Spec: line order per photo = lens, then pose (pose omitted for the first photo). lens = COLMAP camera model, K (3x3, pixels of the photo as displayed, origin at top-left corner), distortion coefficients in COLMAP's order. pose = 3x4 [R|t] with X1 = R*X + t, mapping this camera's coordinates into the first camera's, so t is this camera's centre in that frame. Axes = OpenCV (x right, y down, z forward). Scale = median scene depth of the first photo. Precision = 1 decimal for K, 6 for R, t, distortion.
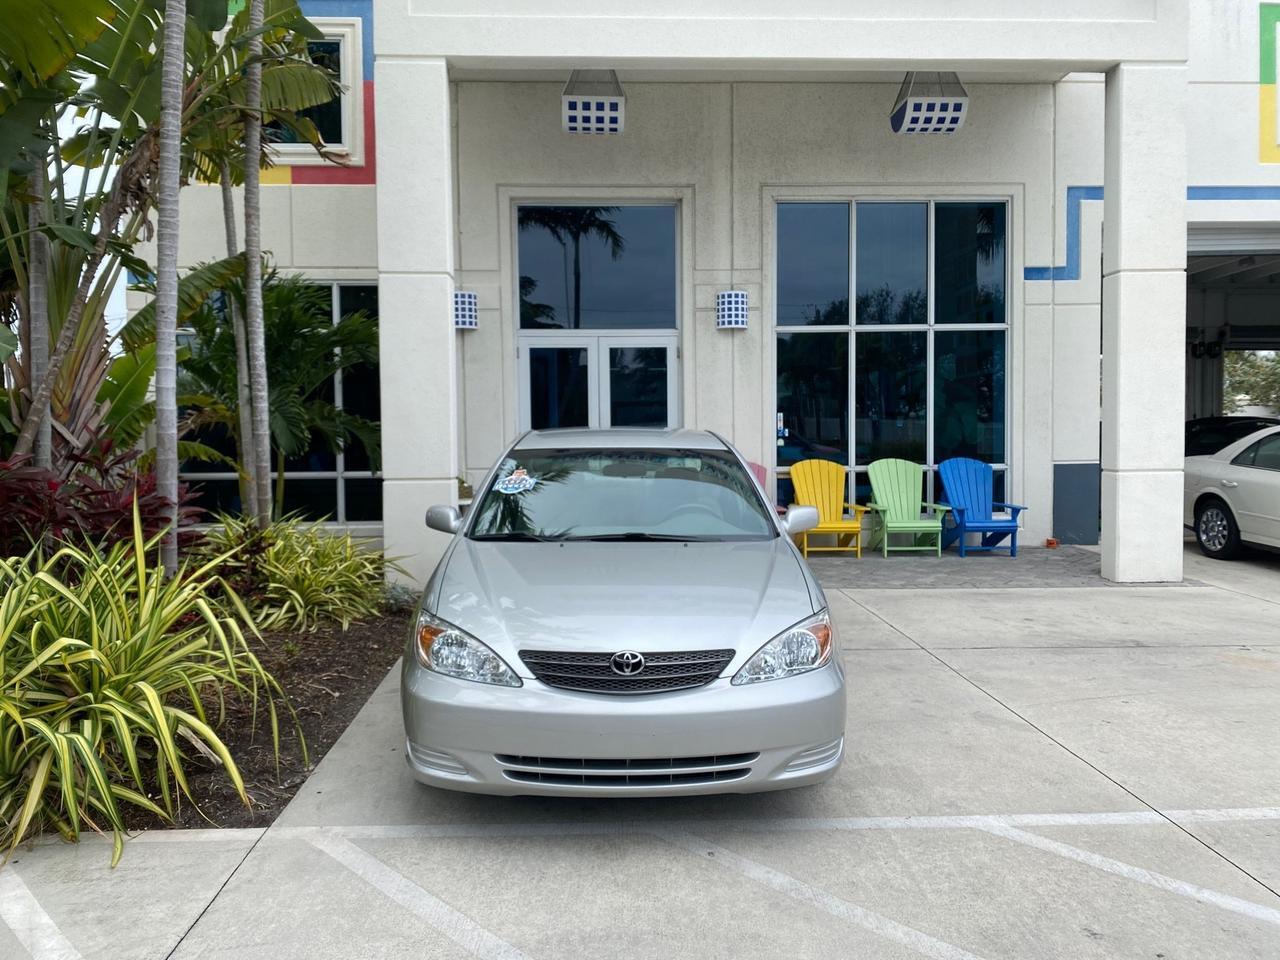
lens RADIAL K [[980.8, 0, 640.7], [0, 980.8, 482.0], [0, 0, 1]] dist [0.032569, -0.033236]
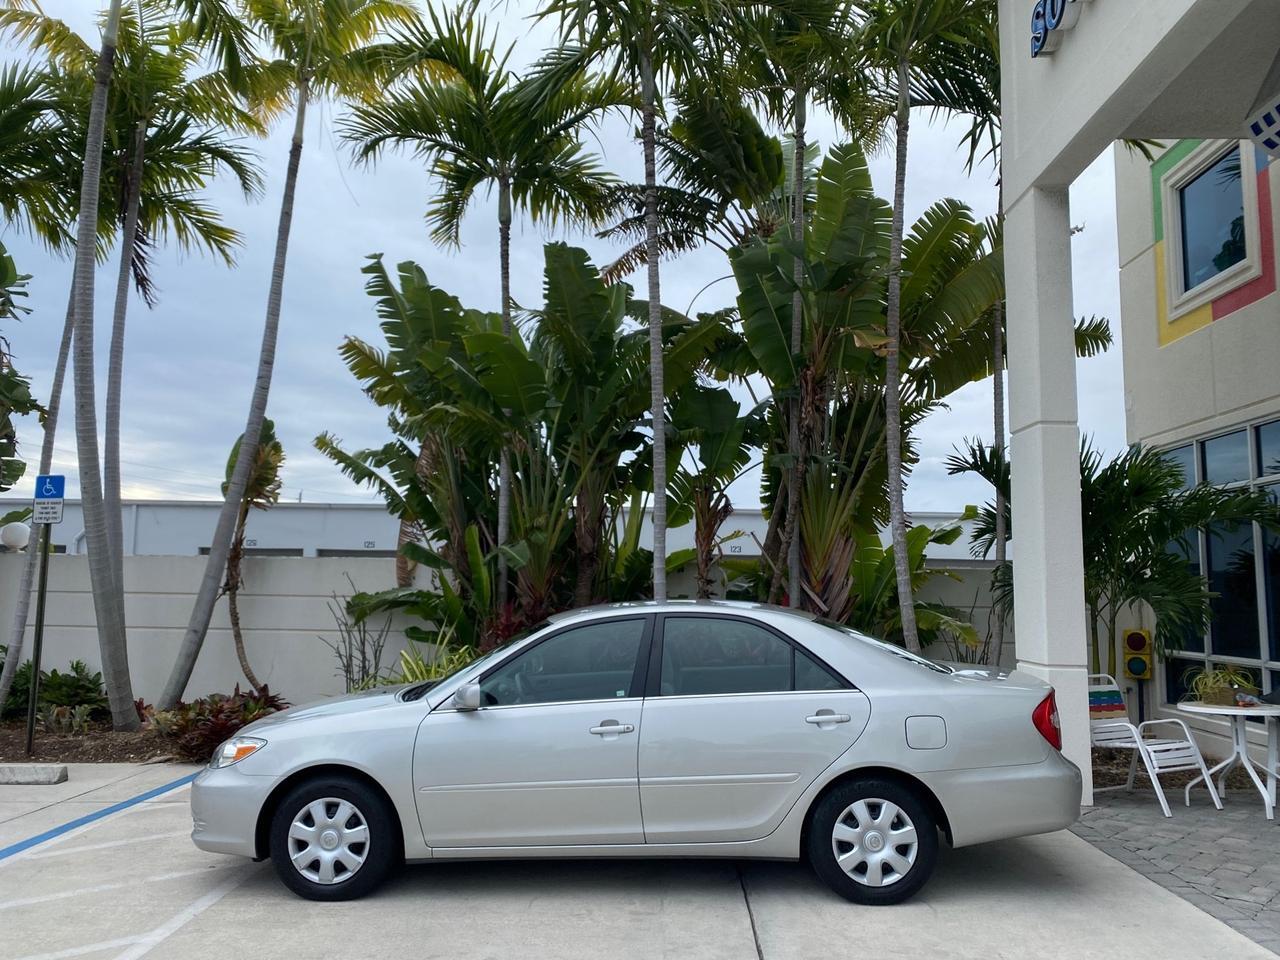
lens RADIAL K [[980.8, 0, 639.1], [0, 980.8, 472.1], [0, 0, 1]] dist [0.032569, -0.033236]
pose [[-0.071567, -0.112121, -0.991114, 0.802732], [-0.065112, 0.992068, -0.107528, -0.062237], [0.995308, 0.056838, -0.078299, 0.849258]]
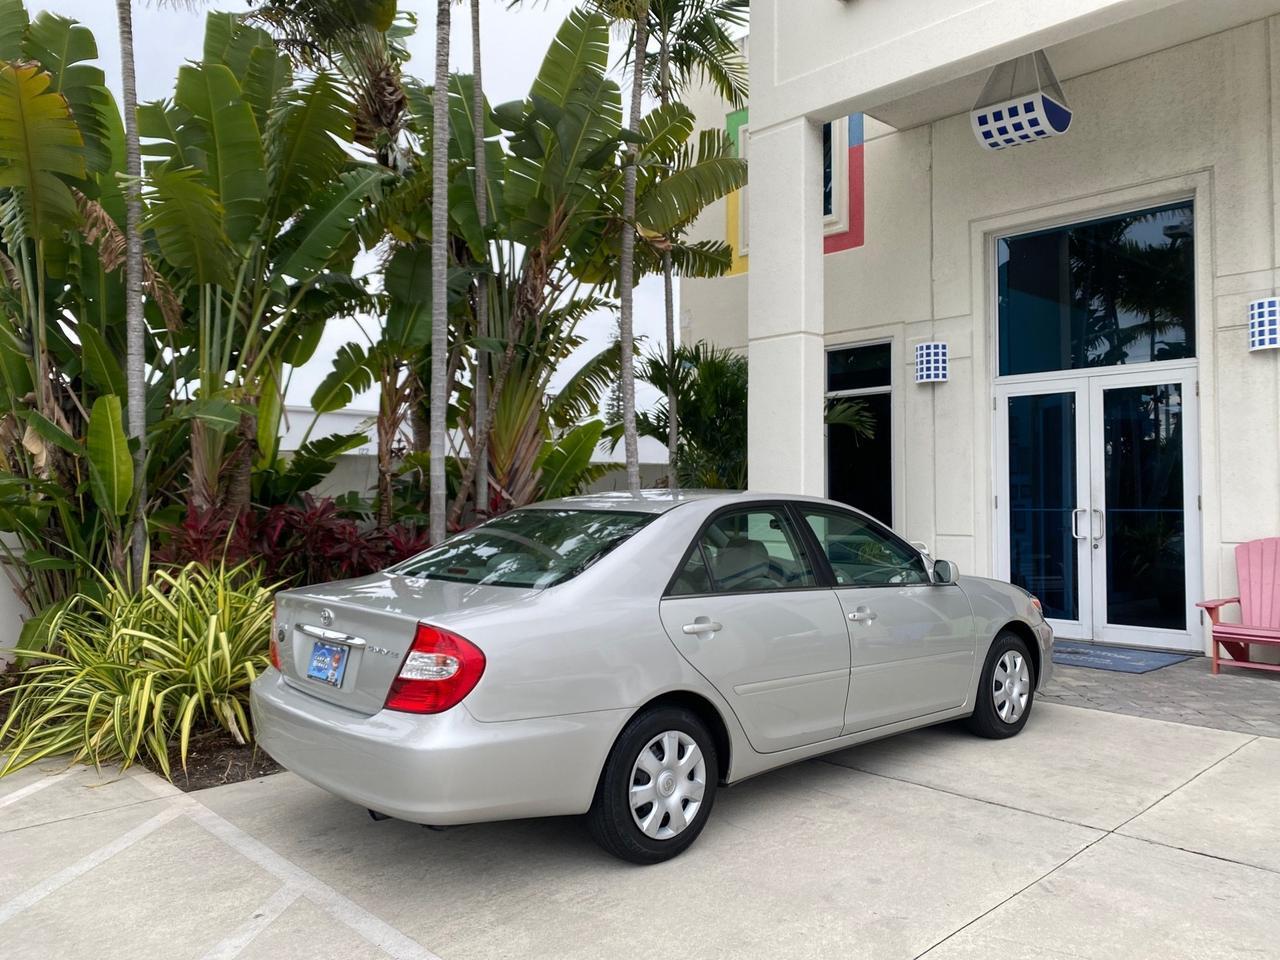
lens RADIAL K [[980.8, 0, 640.3], [0, 980.8, 477.3], [0, 0, 1]] dist [0.032569, -0.033236]
pose [[0.649837, -0.008023, -0.760031, 0.521074], [-0.041518, 0.998077, -0.046034, -0.018247], [0.758939, 0.061470, 0.648254, 0.293993]]
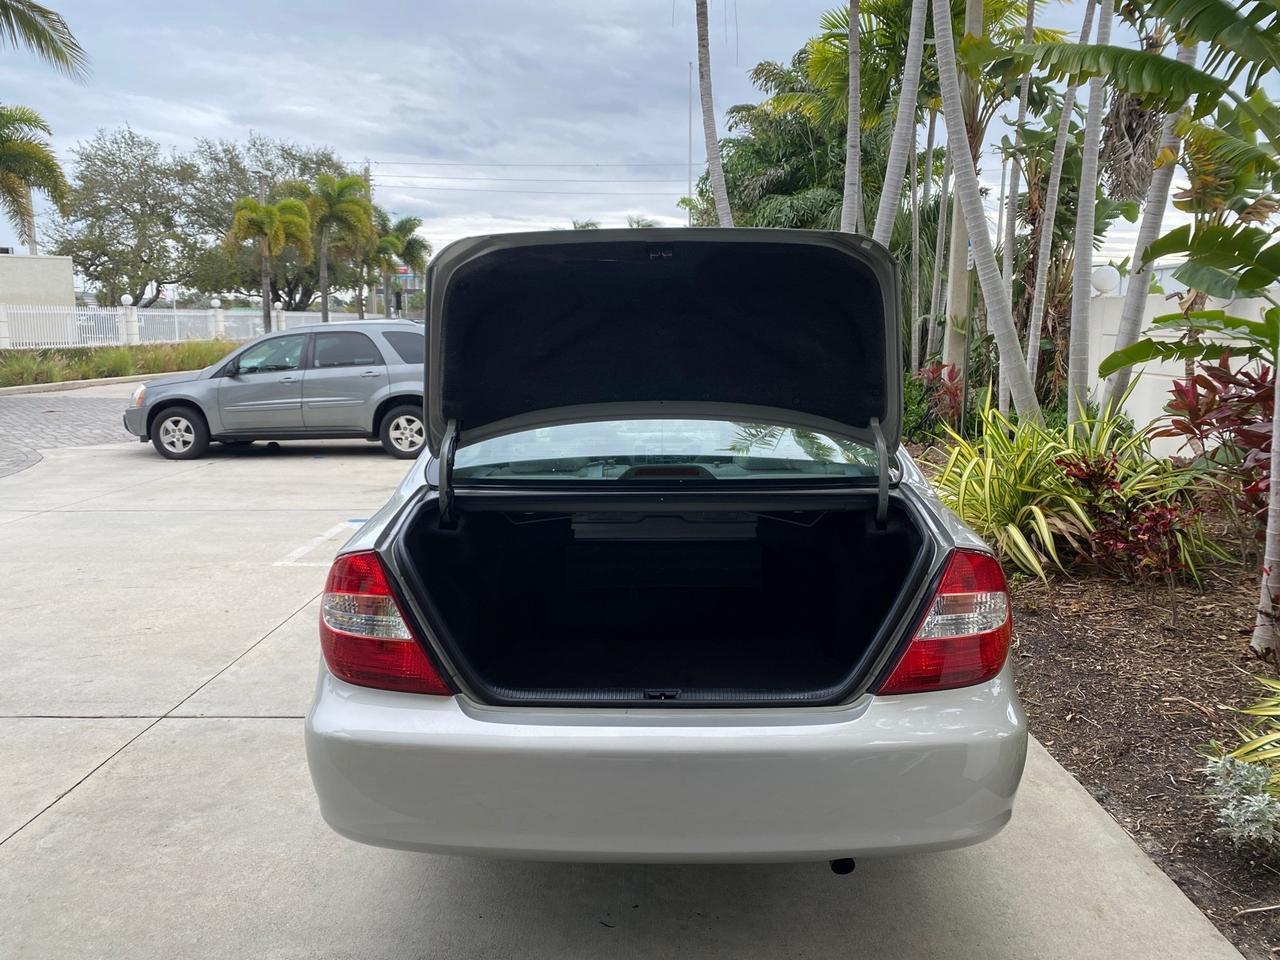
lens RADIAL K [[980.8, 0, 642.7], [0, 980.8, 475.8], [0, 0, 1]] dist [0.032569, -0.033236]
pose [[-0.998564, -0.004223, 0.053407, -0.034401], [0.006790, 0.978872, 0.204362, -0.087286], [-0.053141, 0.204431, -0.977437, 1.384129]]
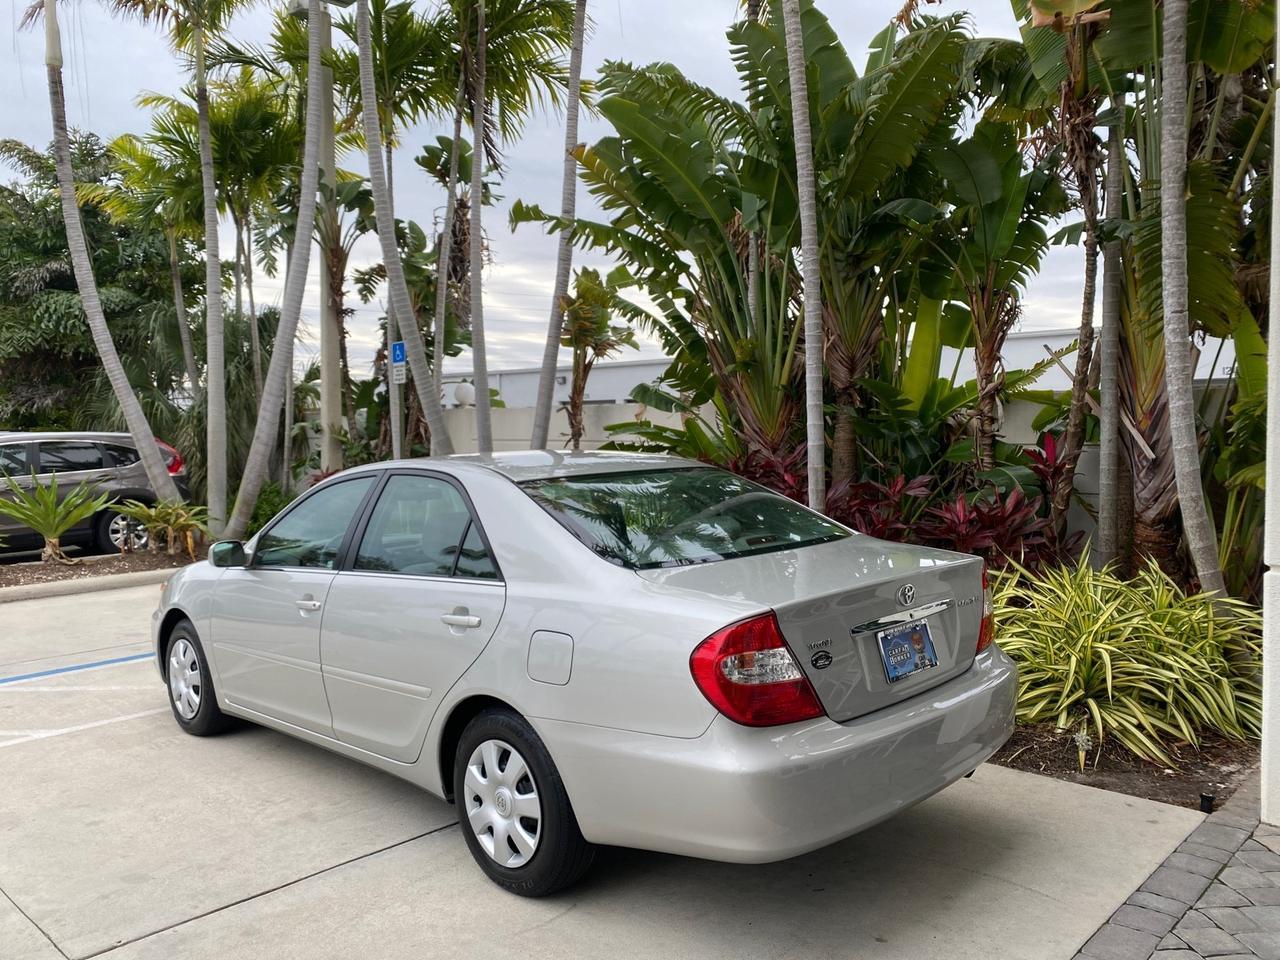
lens RADIAL K [[980.8, 0, 638.1], [0, 980.8, 478.1], [0, 0, 1]] dist [0.032569, -0.033236]
pose [[-0.725956, 0.047286, -0.686113, 0.357865], [-0.023184, 0.995384, 0.093131, -0.088745], [0.687350, 0.083516, -0.721509, 1.329600]]
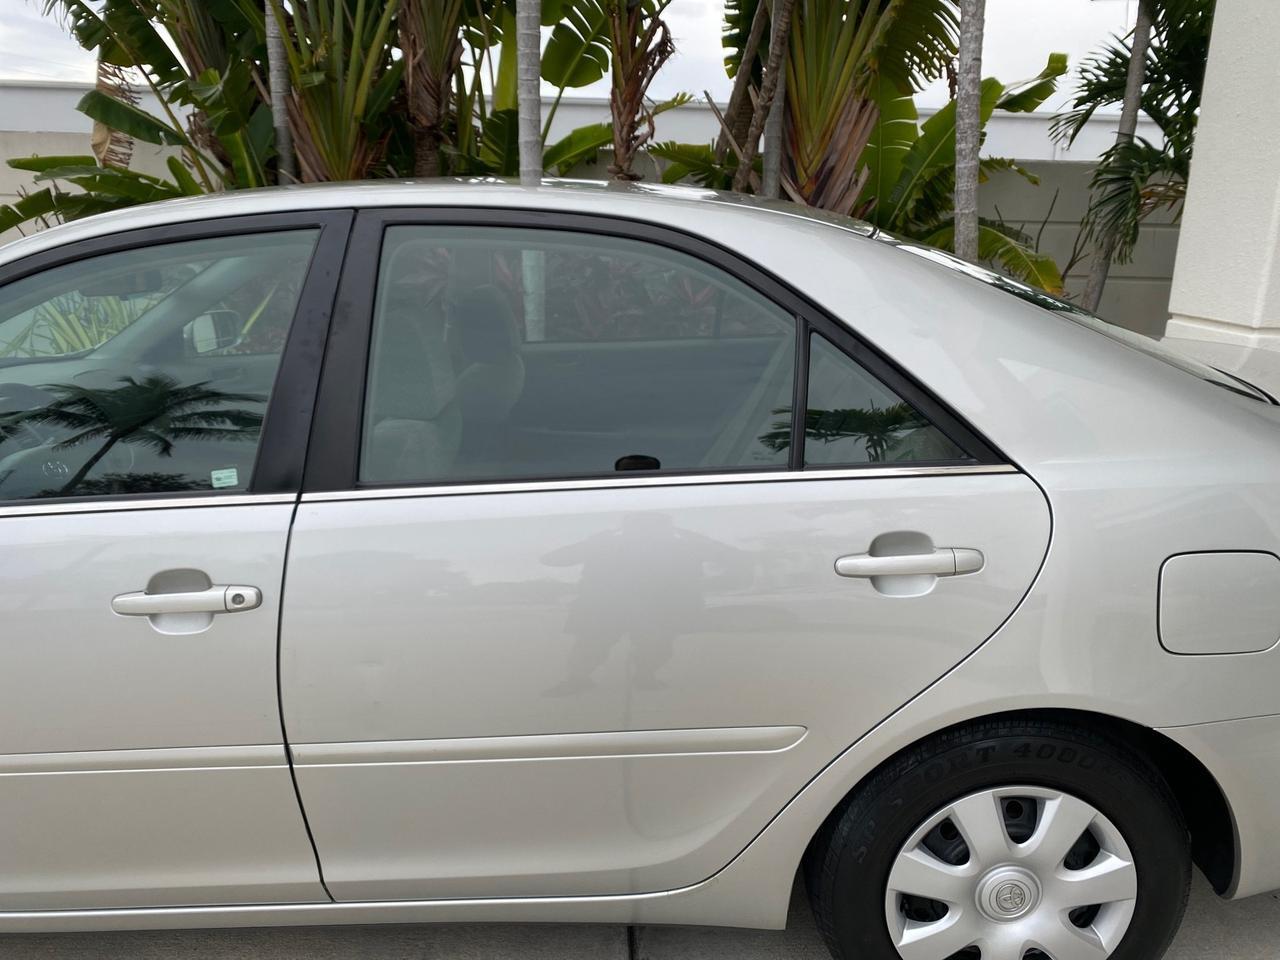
lens RADIAL K [[980.8, 0, 642.6], [0, 980.8, 480.1], [0, 0, 1]] dist [0.032569, -0.033236]
pose [[-0.023775, 0.268278, -0.963048, 0.293253], [-0.072660, 0.960309, 0.269308, -0.042586], [0.997073, 0.076378, -0.003339, 0.879504]]
